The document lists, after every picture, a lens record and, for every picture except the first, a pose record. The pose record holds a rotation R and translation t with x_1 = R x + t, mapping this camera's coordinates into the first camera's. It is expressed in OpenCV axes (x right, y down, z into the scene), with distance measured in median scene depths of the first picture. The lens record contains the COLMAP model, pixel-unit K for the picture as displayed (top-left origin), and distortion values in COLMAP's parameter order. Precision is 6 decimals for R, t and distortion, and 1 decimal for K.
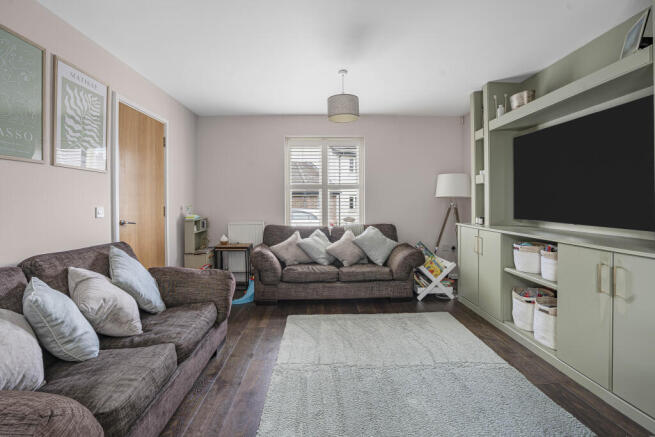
lens RADIAL K [[313.6, 0, 325.7], [0, 313.6, 201.2], [0, 0, 1]] dist [-0.039542, 0.000741]
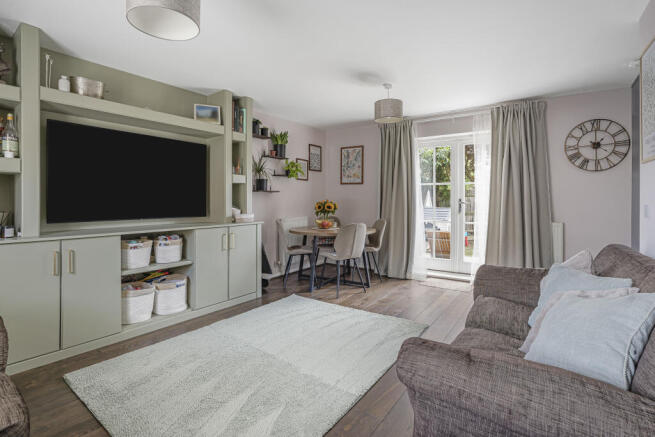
lens RADIAL K [[313.6, 0, 325.7], [0, 313.6, 201.2], [0, 0, 1]] dist [-0.039542, 0.000741]
pose [[-0.781356, 0.001205, 0.624085, -0.380828], [0.002897, 0.999994, 0.001697, 0.001353], [-0.624079, 0.003134, -0.781355, 1.064216]]
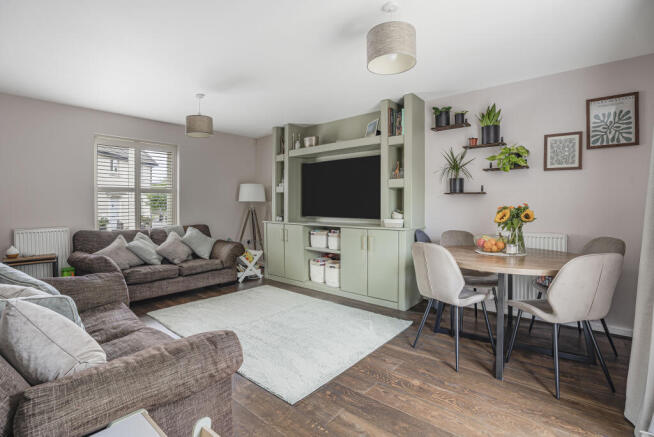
lens RADIAL K [[313.1, 0, 325.2], [0, 313.1, 201.2], [0, 0, 1]] dist [-0.039542, 0.000741]
pose [[0.685871, 0.011902, 0.727626, -0.411318], [-0.003085, 0.999905, -0.013448, 0.002064], [-0.727717, 0.006978, 0.685842, -0.136049]]
